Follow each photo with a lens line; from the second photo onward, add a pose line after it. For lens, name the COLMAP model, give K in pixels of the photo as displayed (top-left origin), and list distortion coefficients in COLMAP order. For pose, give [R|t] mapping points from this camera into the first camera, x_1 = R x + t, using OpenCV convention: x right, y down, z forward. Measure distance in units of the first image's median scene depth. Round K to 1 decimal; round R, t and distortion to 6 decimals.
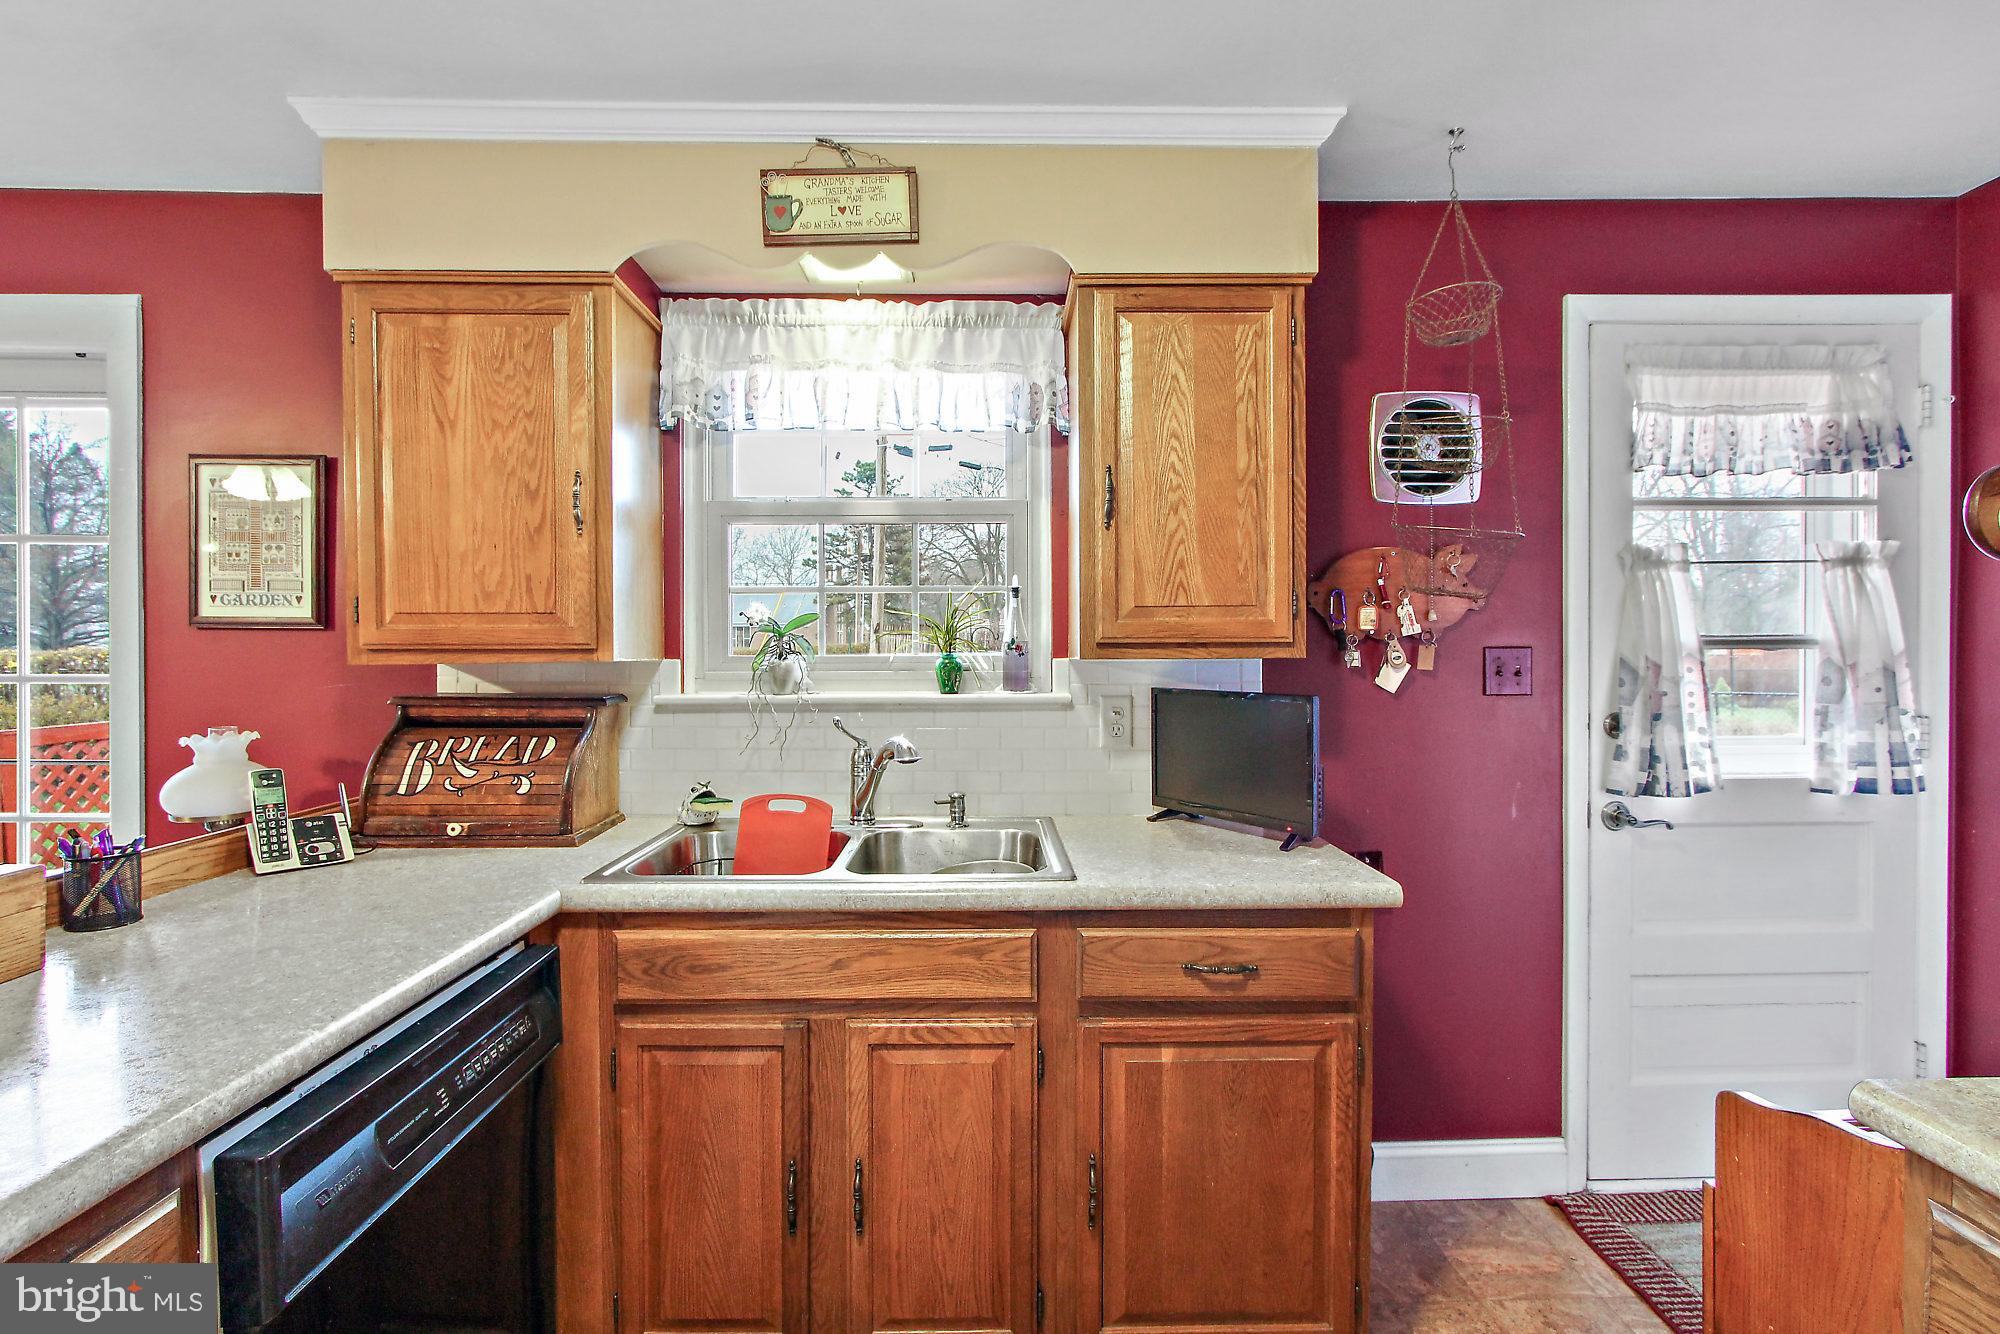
lens RADIAL K [[954.0, 0, 1021.1], [0, 954.0, 663.5], [0, 0, 1]] dist [0.001815, -0.000575]
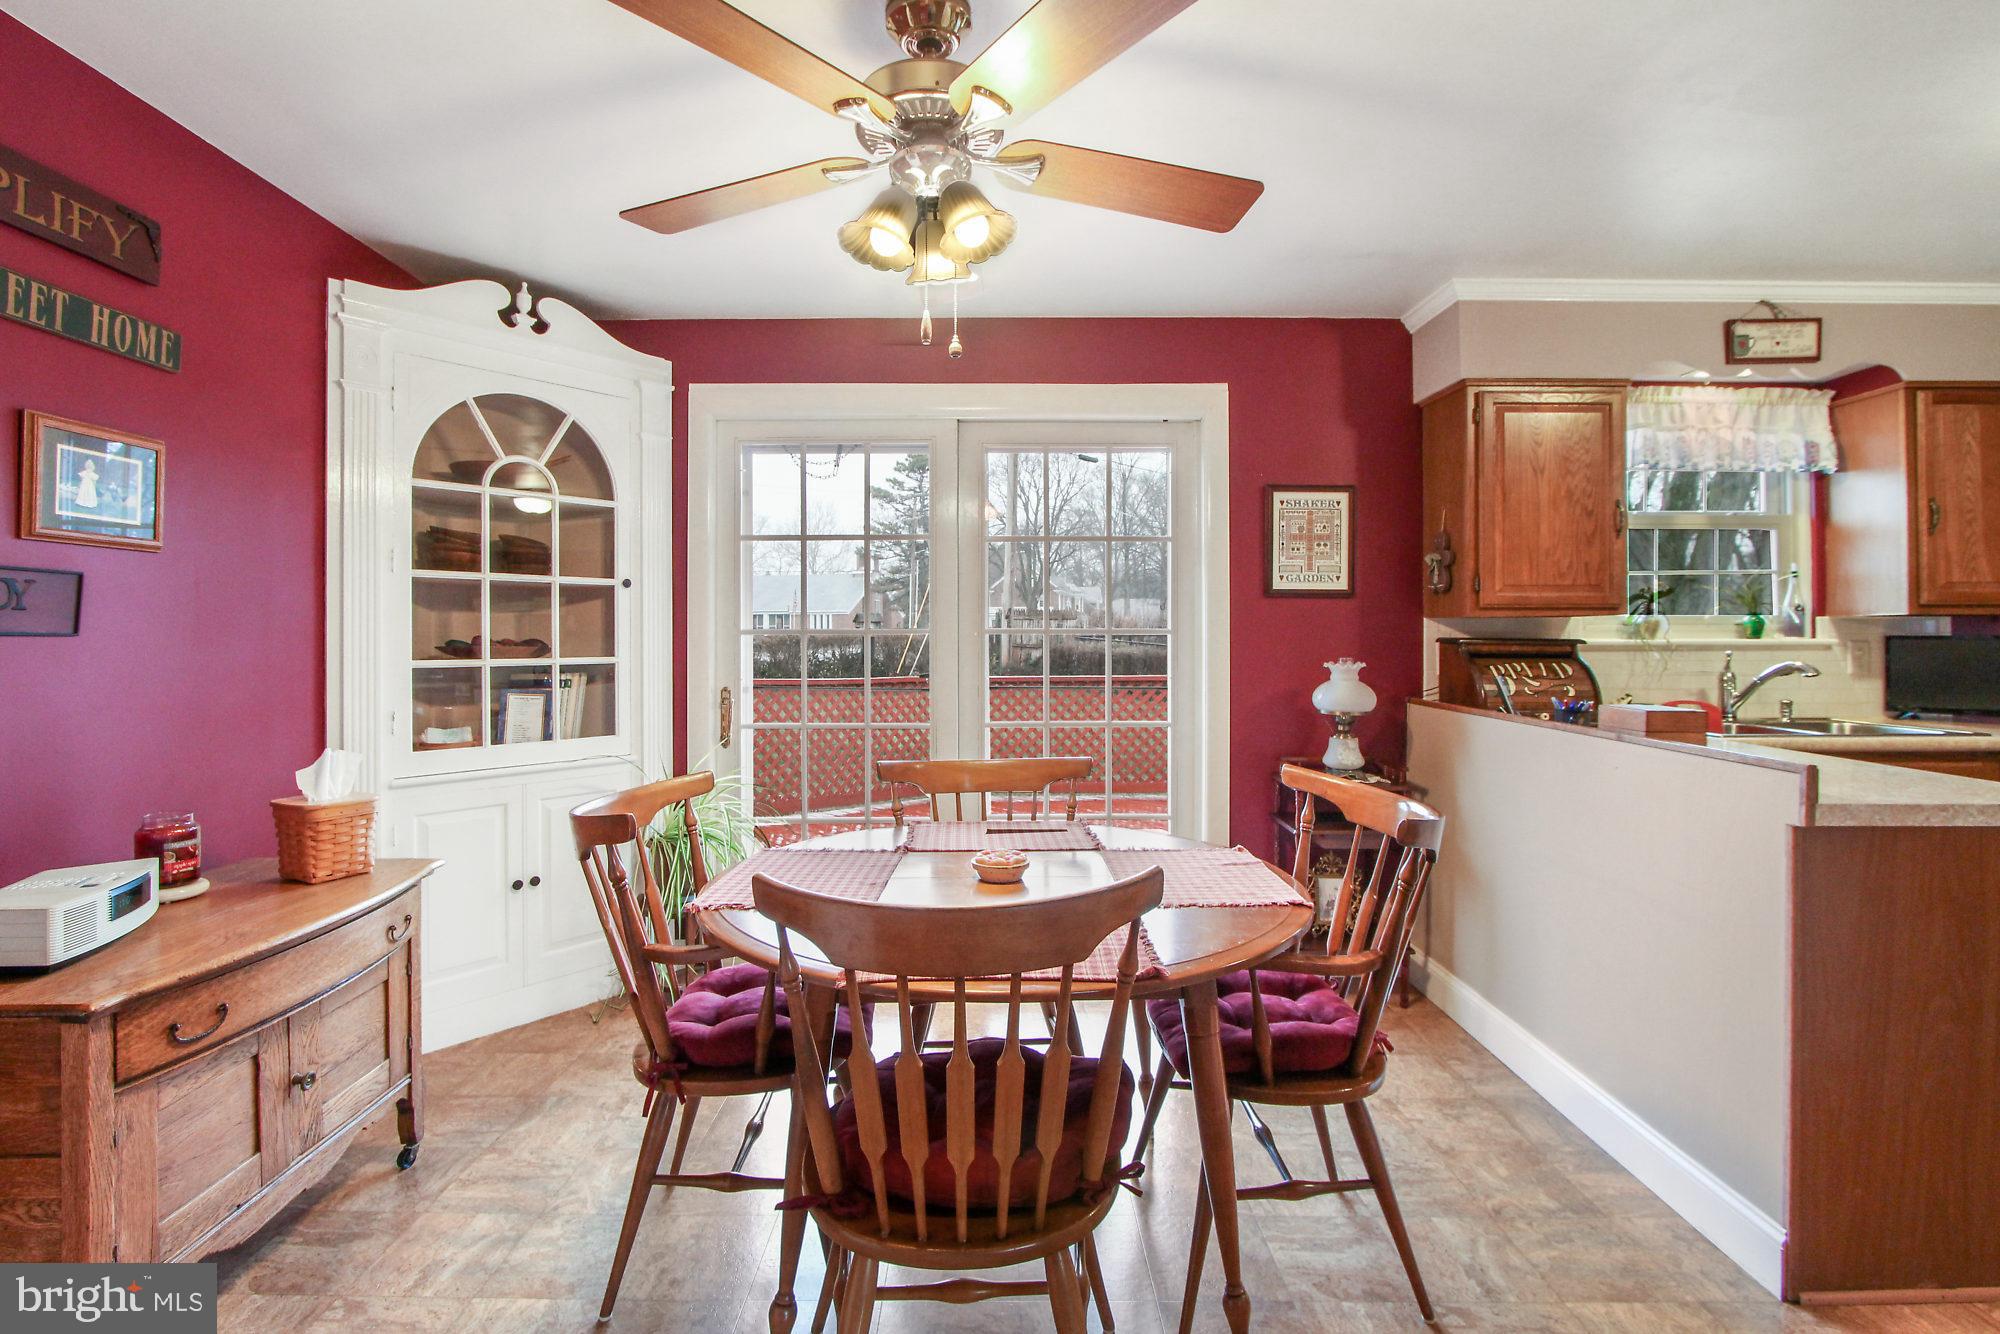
lens RADIAL K [[926.7, 0, 982.2], [0, 926.7, 630.2], [0, 0, 1]] dist [-0.017465, 0.001971]
pose [[0.999629, 0.002923, -0.027063, -1.489716], [-0.003372, 0.999858, -0.016533, 0.053078], [0.027011, 0.016618, 0.999497, -0.603611]]
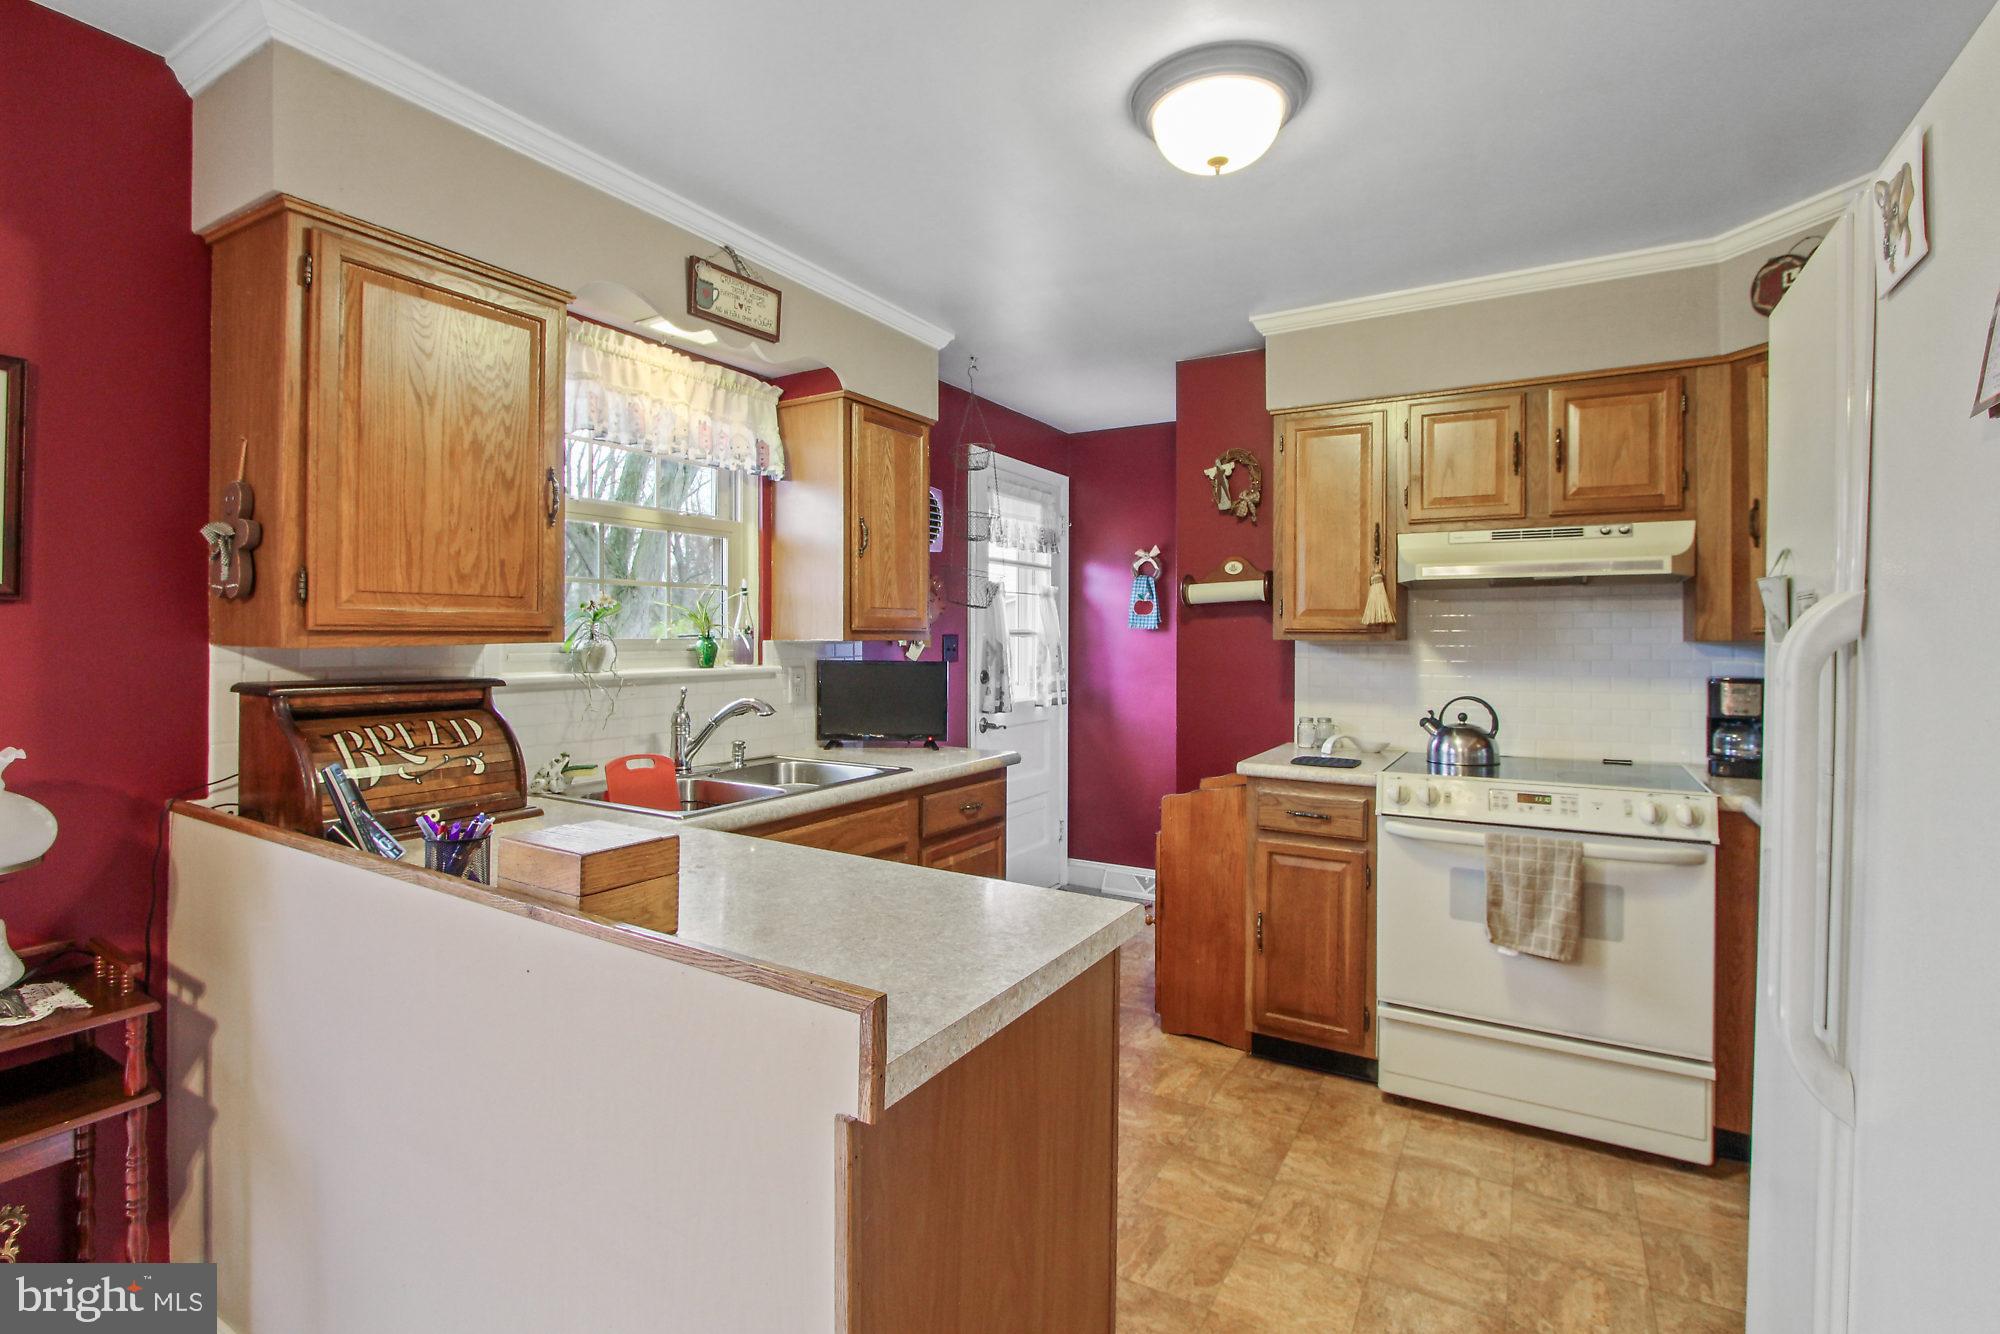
lens RADIAL K [[926.7, 0, 1016.1], [0, 926.7, 637.9], [0, 0, 1]] dist [-0.017465, 0.001971]
pose [[0.517174, 0.003781, 0.855872, -1.067407], [0.003275, 0.999974, -0.006397, 0.000040], [-0.855874, 0.006111, 0.517148, 0.002616]]
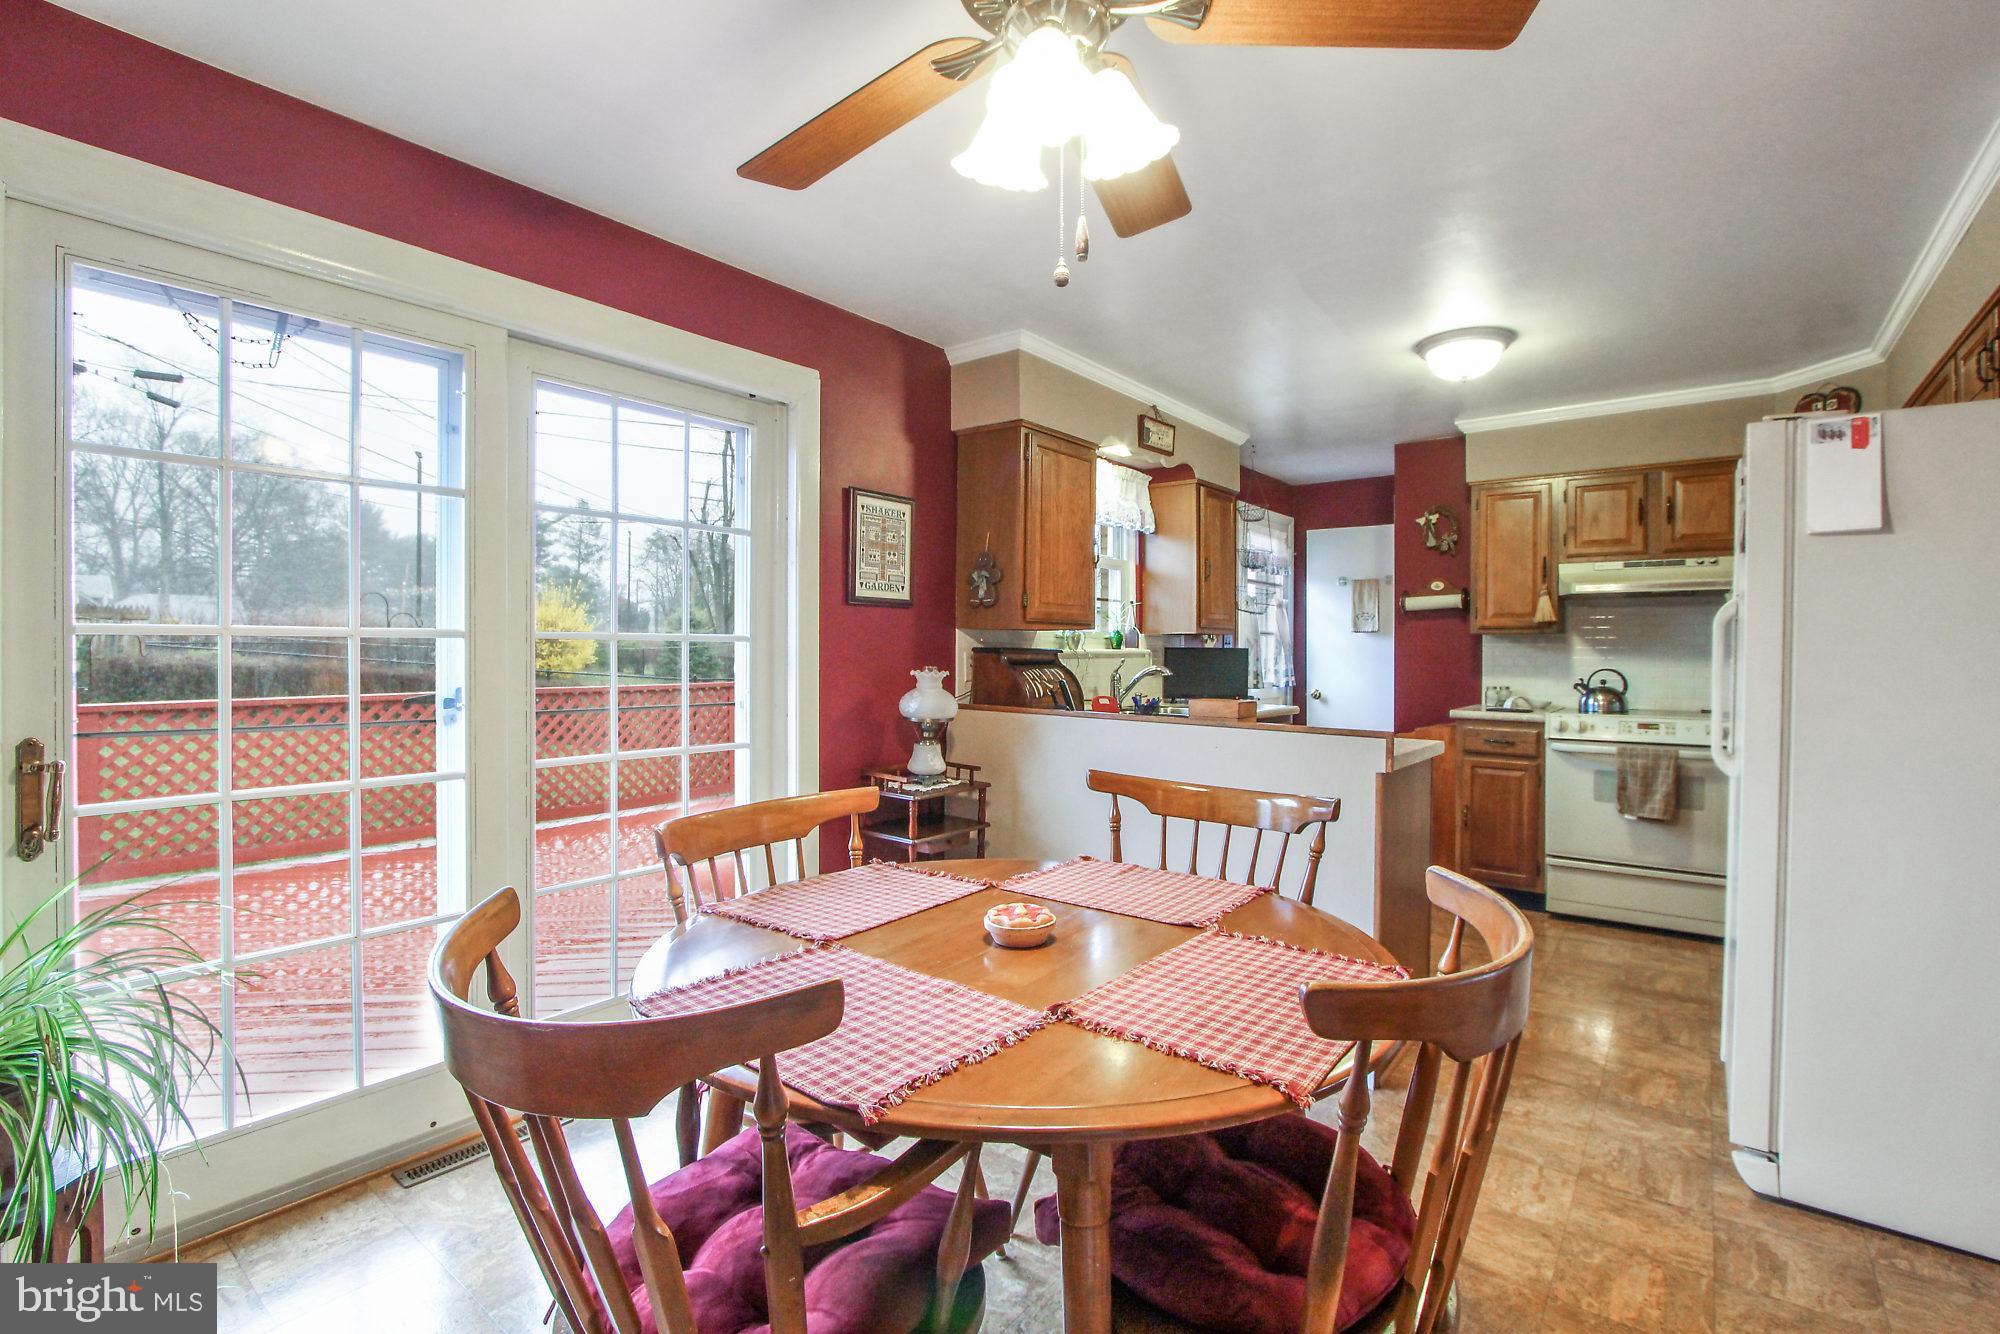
lens RADIAL K [[926.7, 0, 1007.6], [0, 926.7, 657.3], [0, 0, 1]] dist [-0.017465, 0.001971]
pose [[0.625696, 0.000112, 0.780067, -2.128462], [0.001051, 0.999999, -0.000986, 0.058725], [-0.780066, 0.001437, 0.625695, -0.119185]]
